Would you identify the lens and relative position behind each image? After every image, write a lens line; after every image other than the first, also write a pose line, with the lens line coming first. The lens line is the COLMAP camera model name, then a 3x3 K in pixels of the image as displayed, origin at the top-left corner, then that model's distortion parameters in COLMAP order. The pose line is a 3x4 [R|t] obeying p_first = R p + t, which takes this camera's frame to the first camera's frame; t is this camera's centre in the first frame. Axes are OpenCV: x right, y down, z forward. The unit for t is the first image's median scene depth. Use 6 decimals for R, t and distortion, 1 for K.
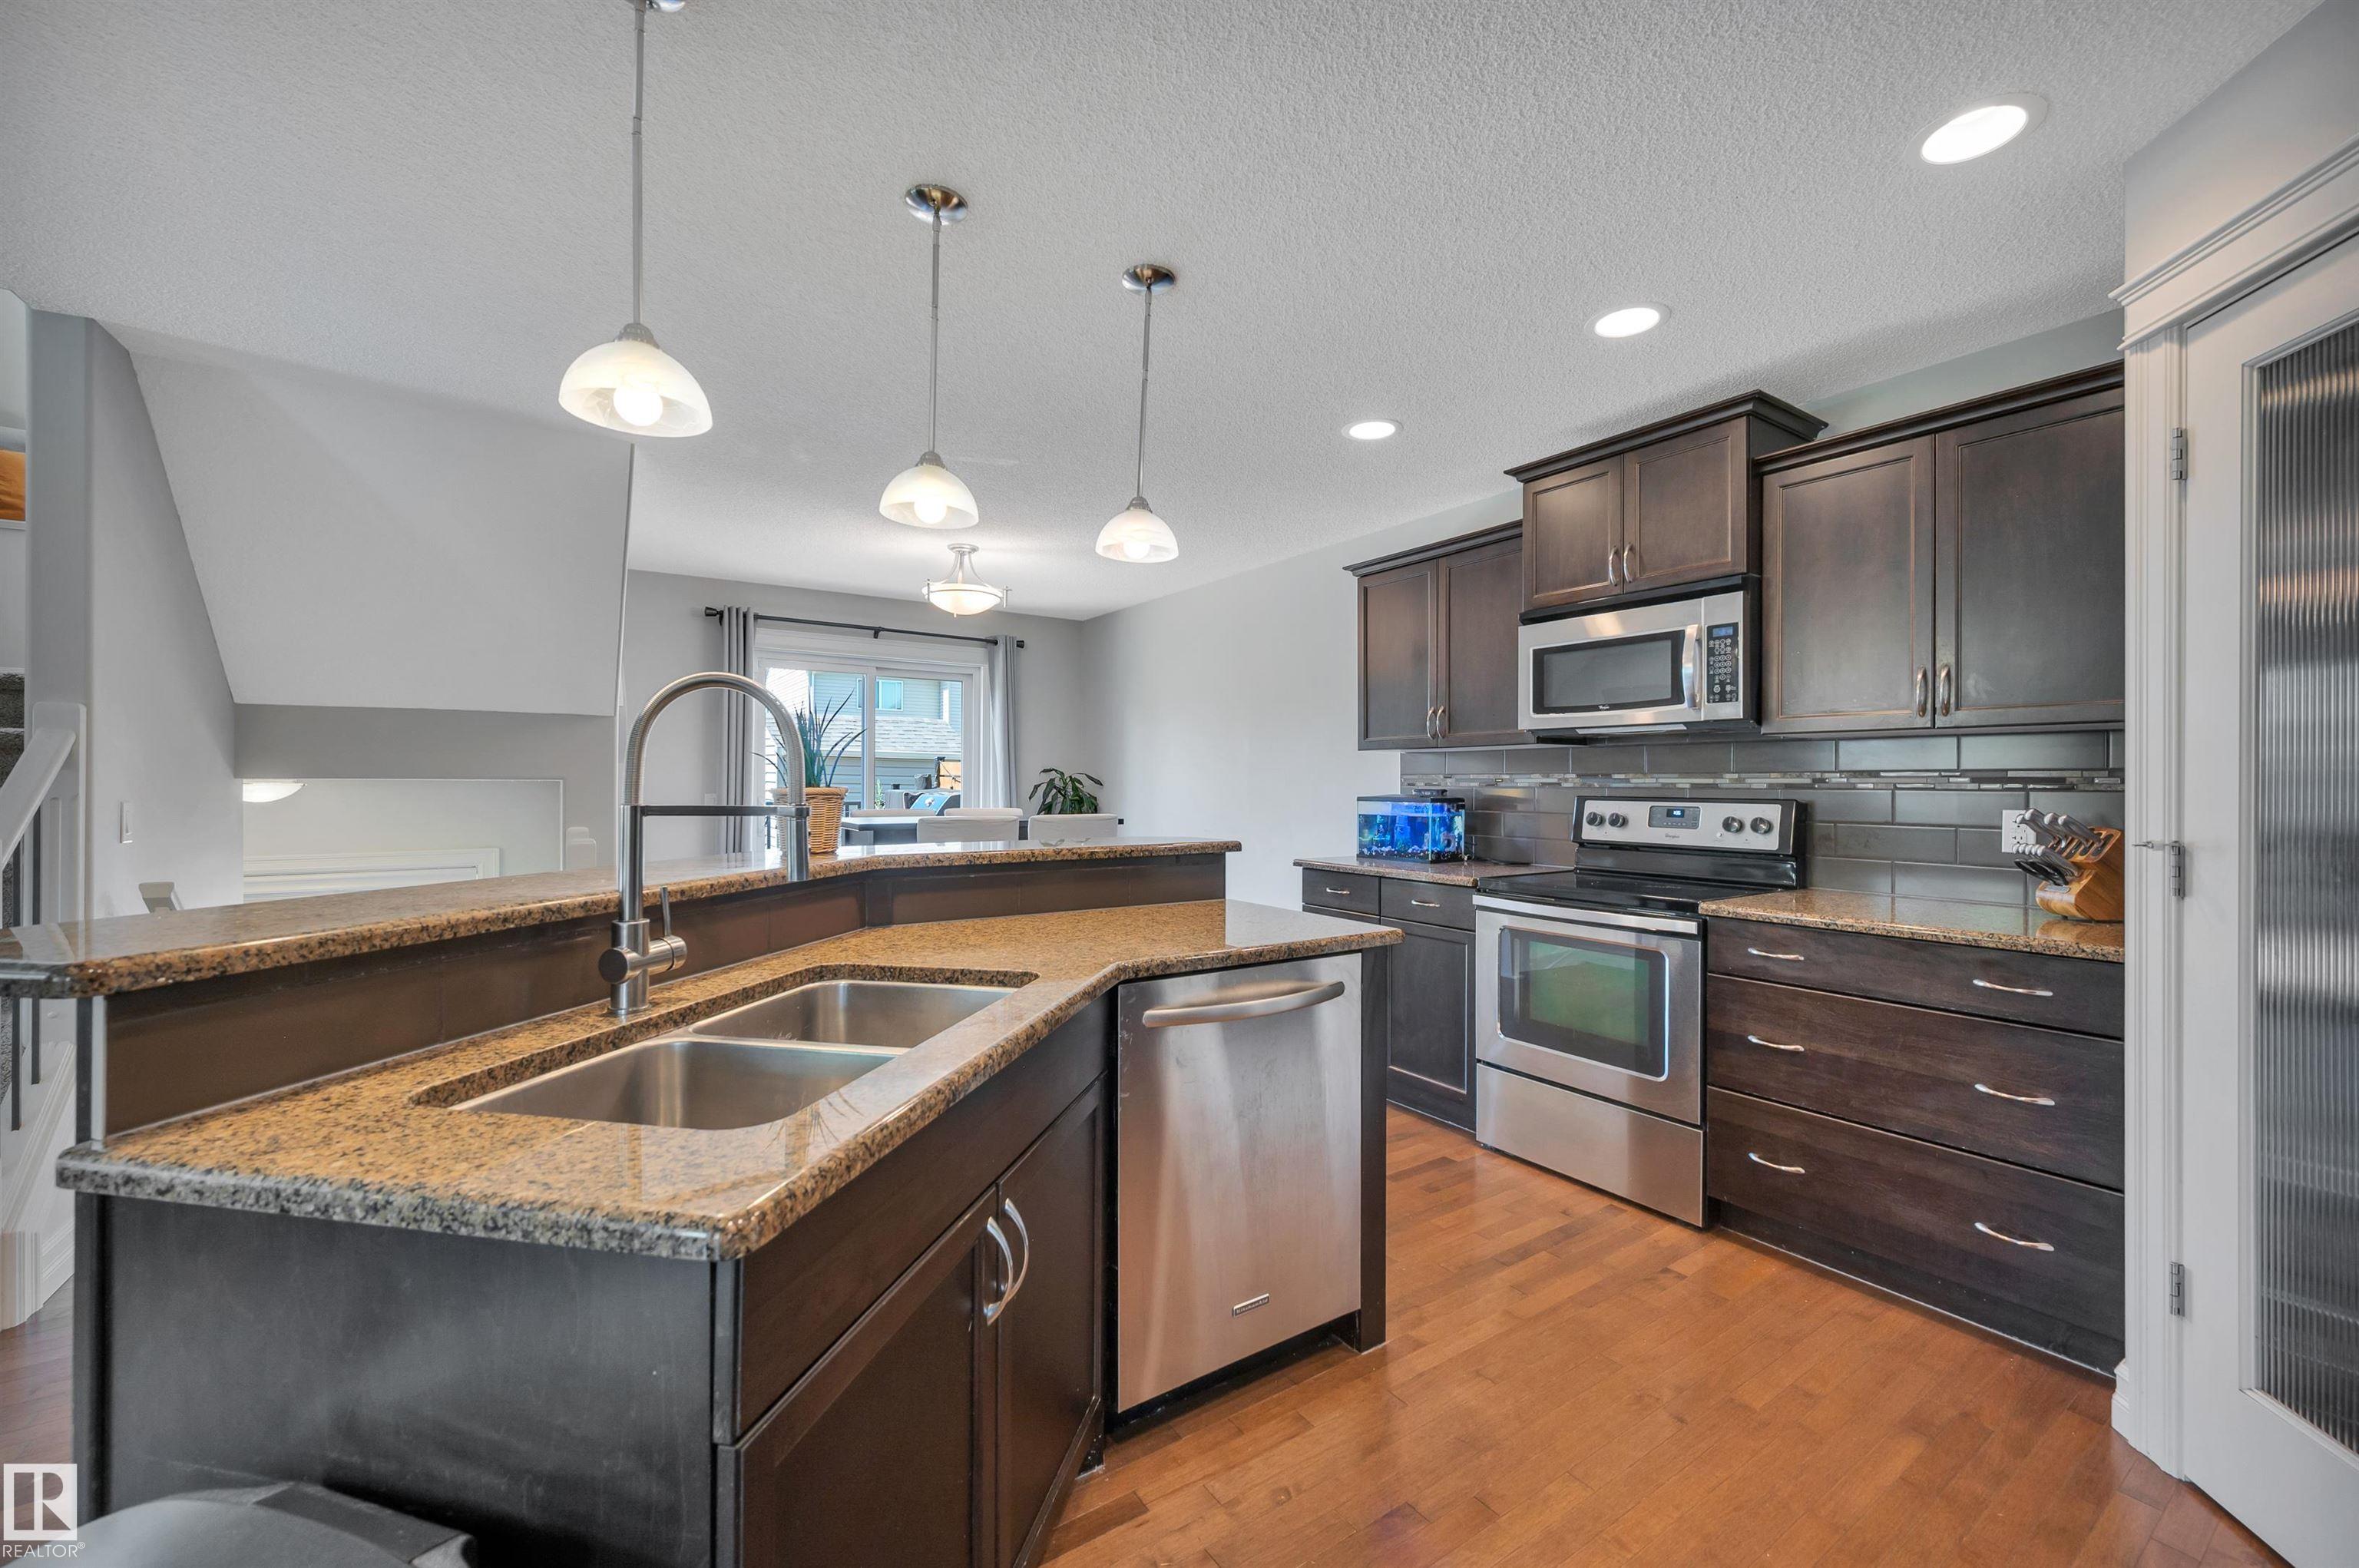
lens RADIAL K [[945.0, 0, 1179.5], [0, 945.0, 784.0], [0, 0, 1]] dist [-0.002470, 0.000186]
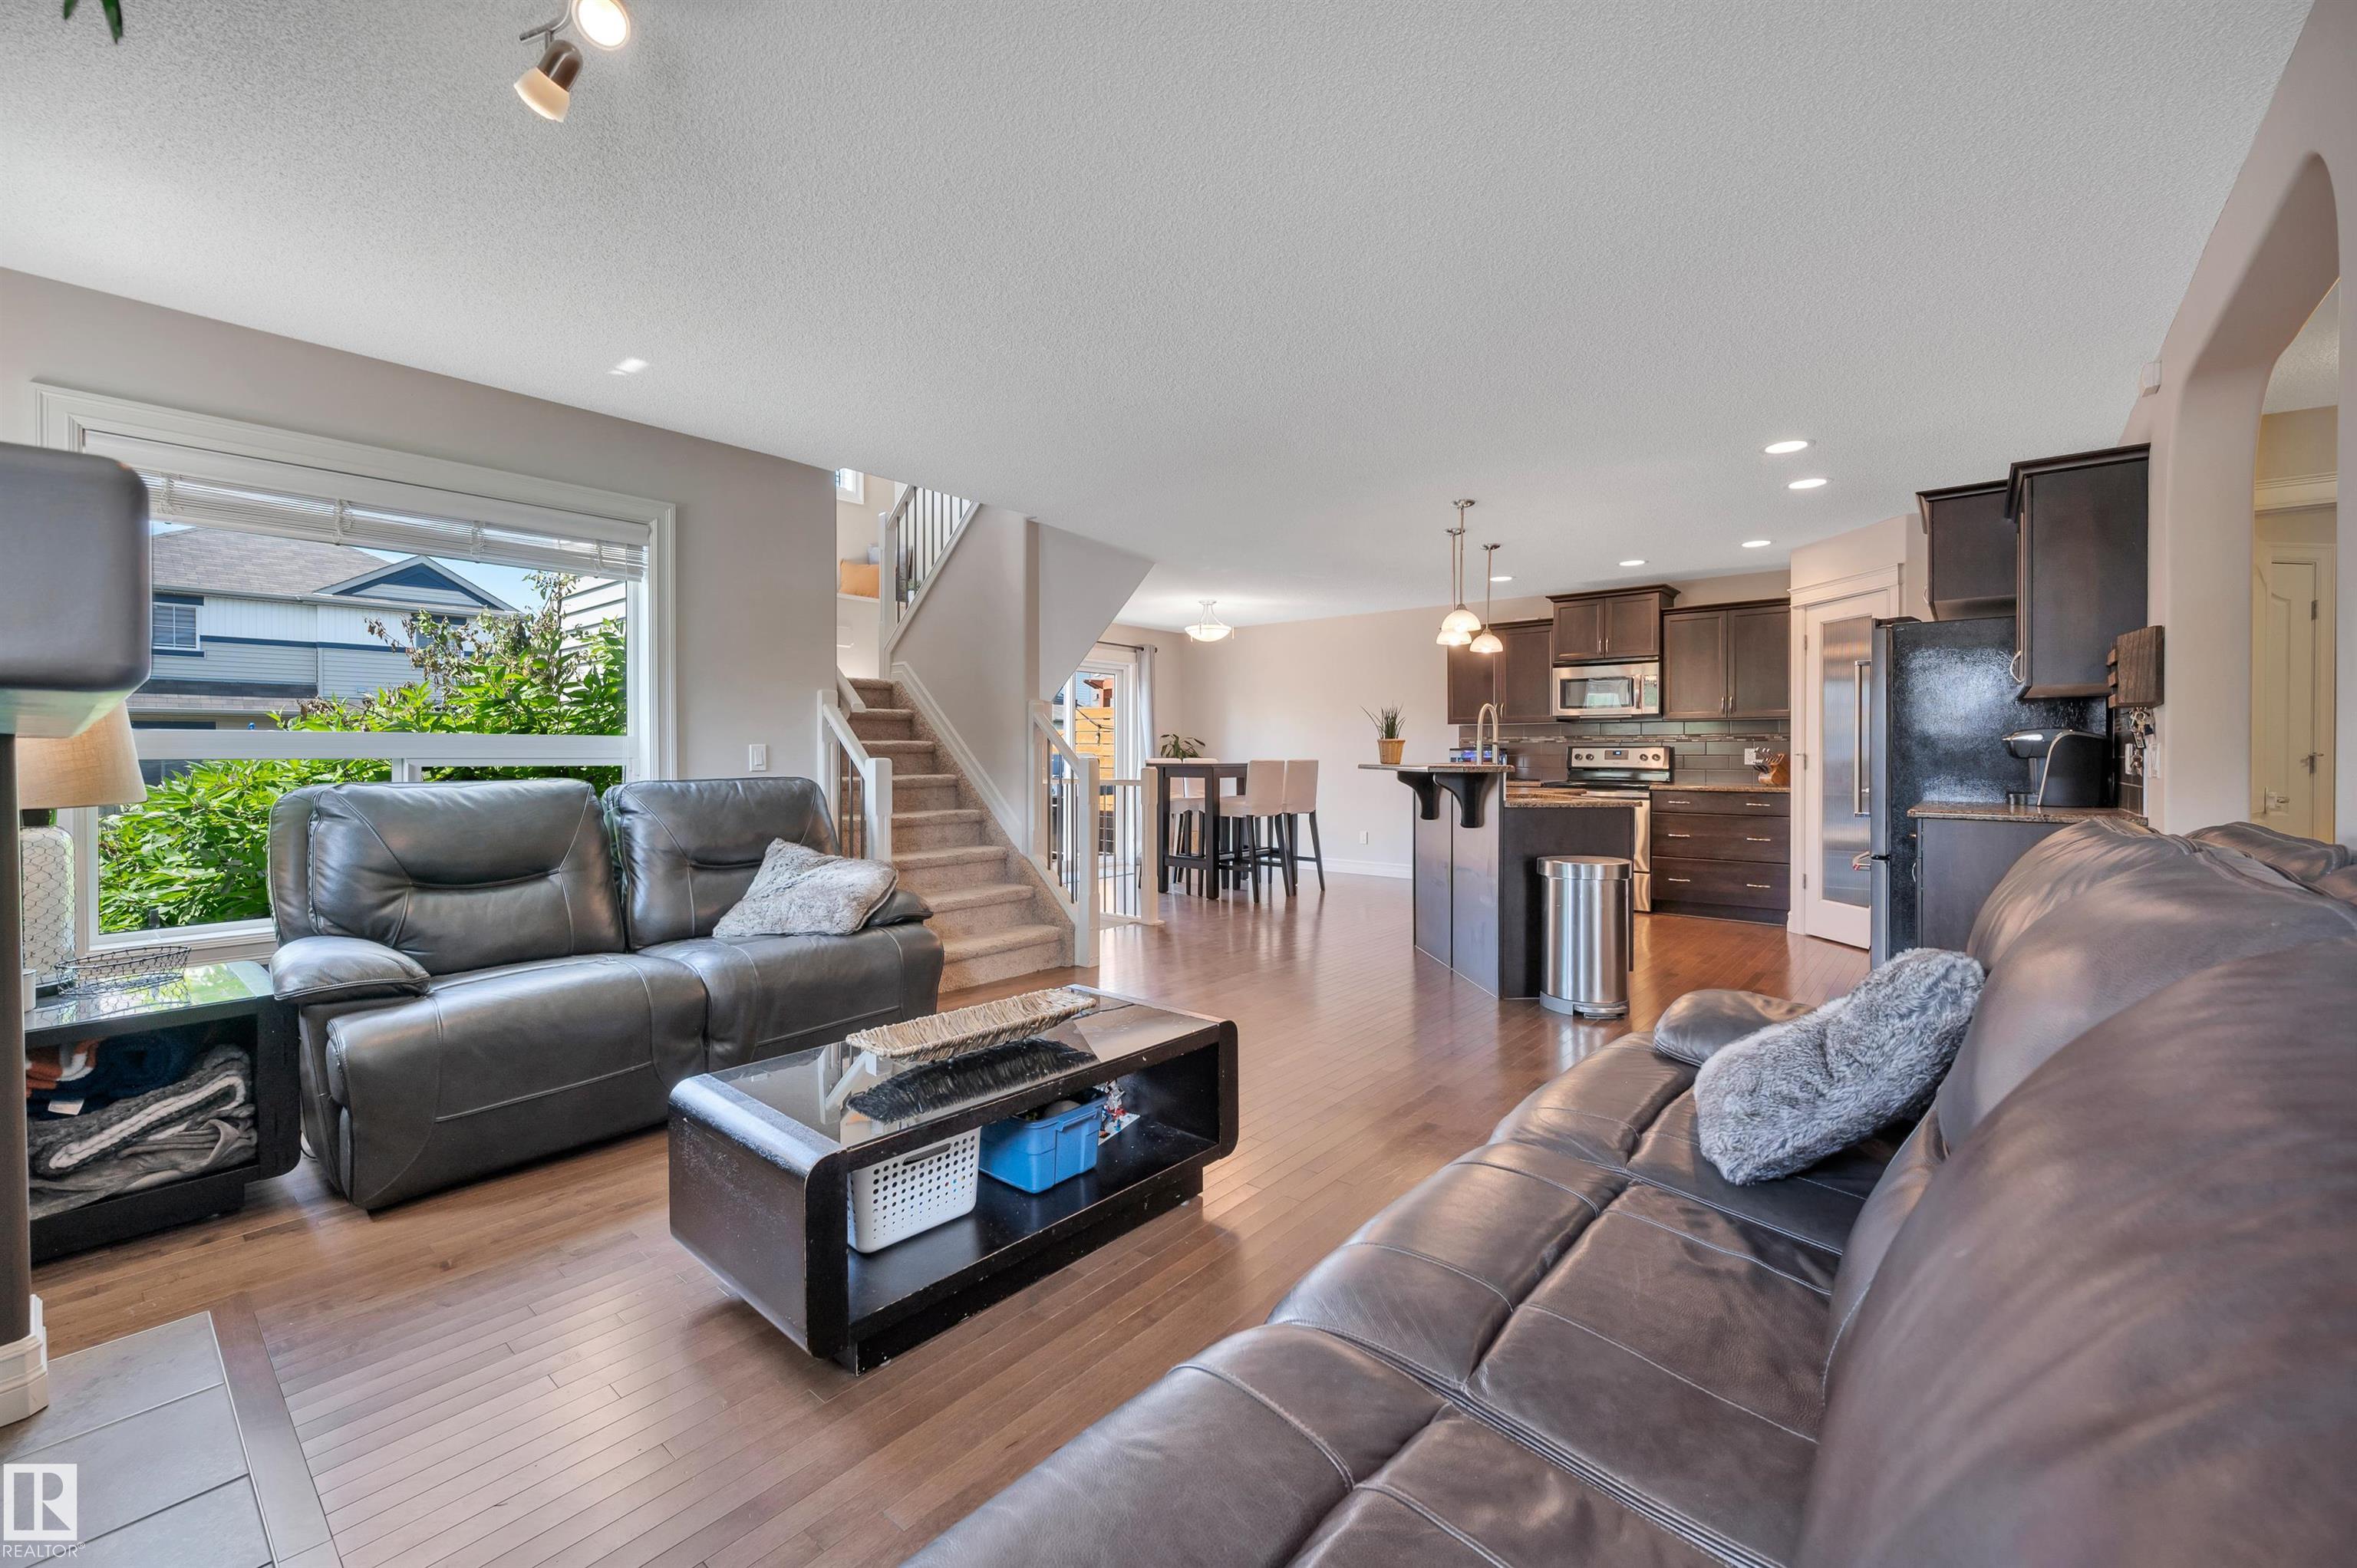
lens RADIAL K [[951.7, 0, 1177.6], [0, 951.7, 757.3], [0, 0, 1]] dist [0.000635, 0.000034]
pose [[0.967383, -0.003374, 0.253296, -1.153331], [0.002795, 0.999993, 0.002645, 0.034649], [-0.253303, -0.001851, 0.967385, -1.010651]]
